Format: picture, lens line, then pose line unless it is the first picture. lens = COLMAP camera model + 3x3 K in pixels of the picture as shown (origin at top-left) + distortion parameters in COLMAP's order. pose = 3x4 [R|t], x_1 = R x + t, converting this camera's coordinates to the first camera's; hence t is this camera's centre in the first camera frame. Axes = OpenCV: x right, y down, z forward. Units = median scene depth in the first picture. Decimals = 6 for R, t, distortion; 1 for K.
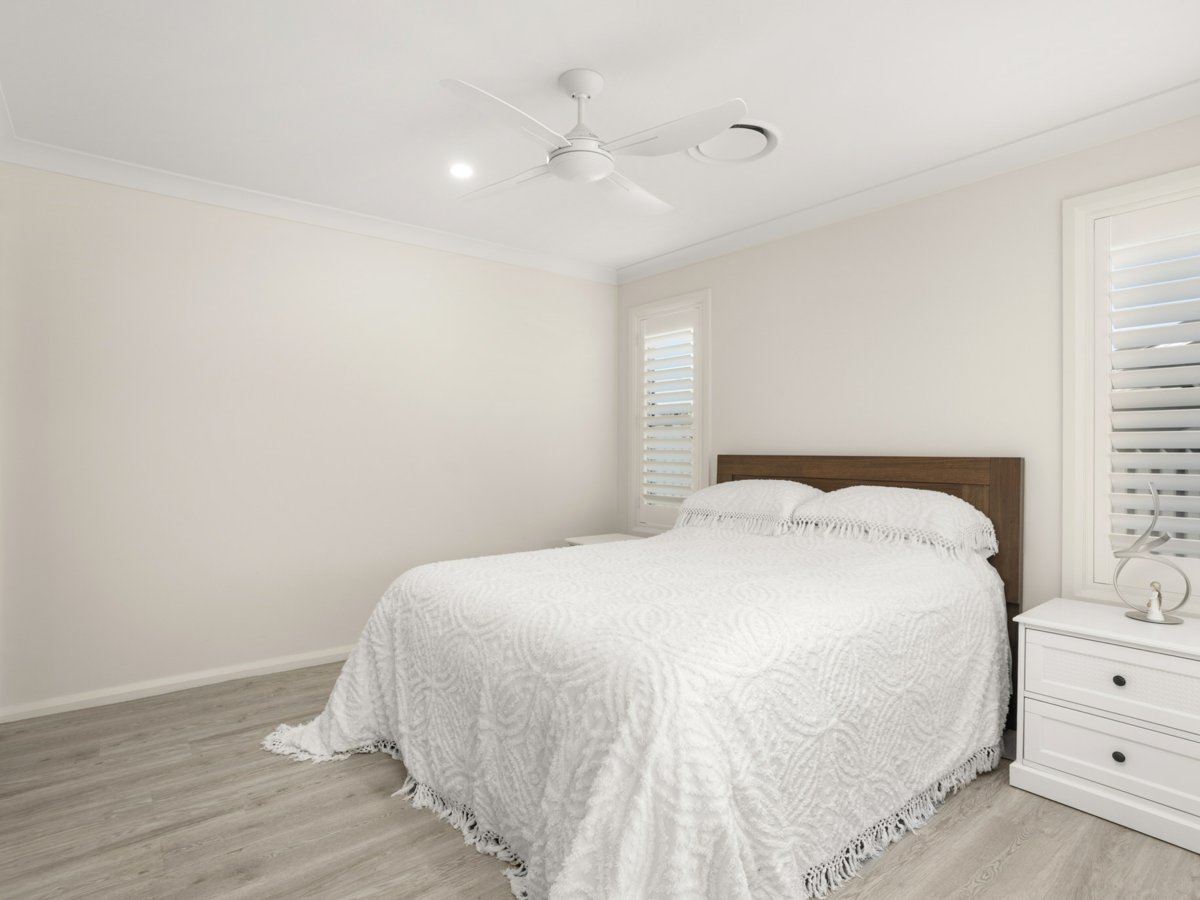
lens RADIAL K [[643.7, 0, 600.0], [0, 643.7, 450.0], [0, 0, 1]] dist [-0.002124, -0.000341]
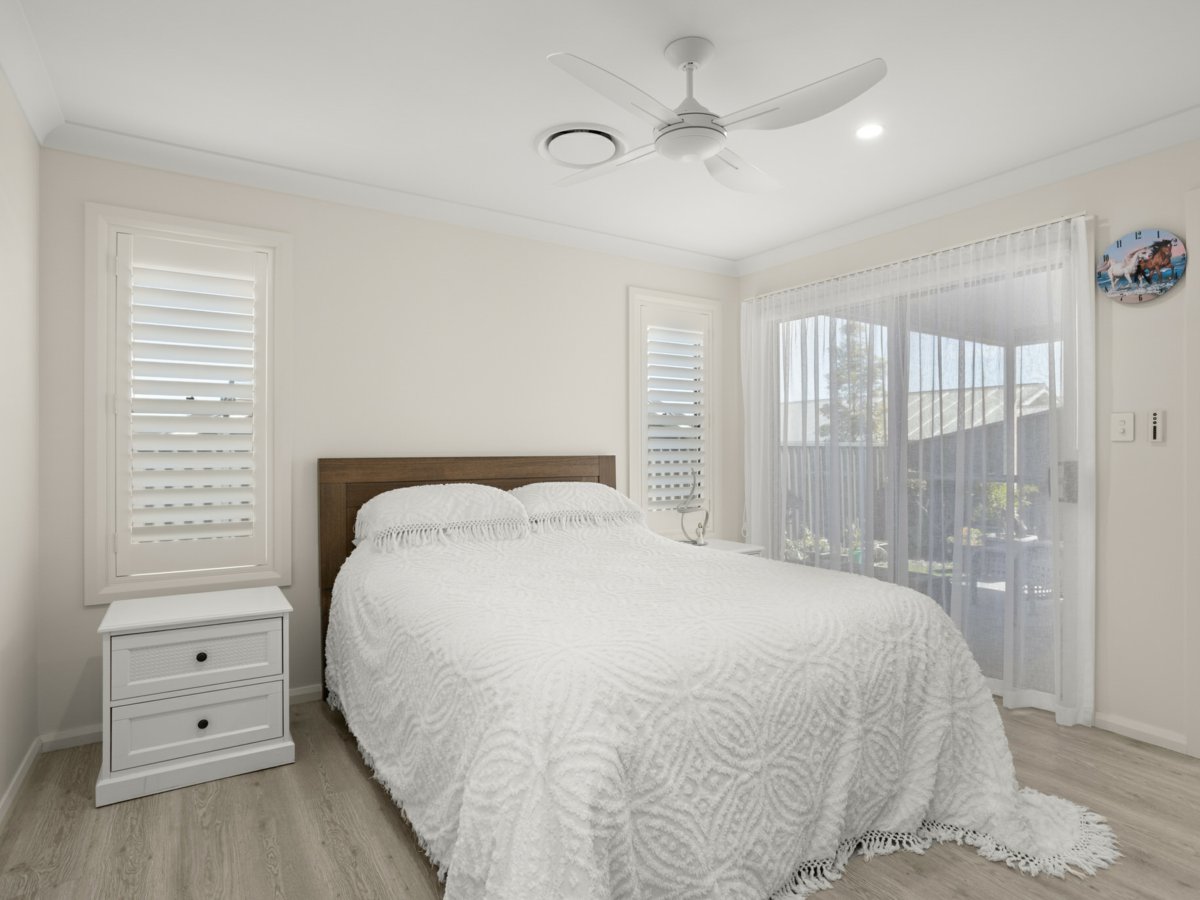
lens RADIAL K [[578.6, 0, 600.0], [0, 578.6, 450.0], [0, 0, 1]] dist [0.002734, 0.000136]
pose [[0.188820, 0.005481, 0.981996, -0.433544], [0.008164, 0.999941, -0.007151, 0.005869], [-0.981978, 0.009368, 0.188765, 0.556818]]
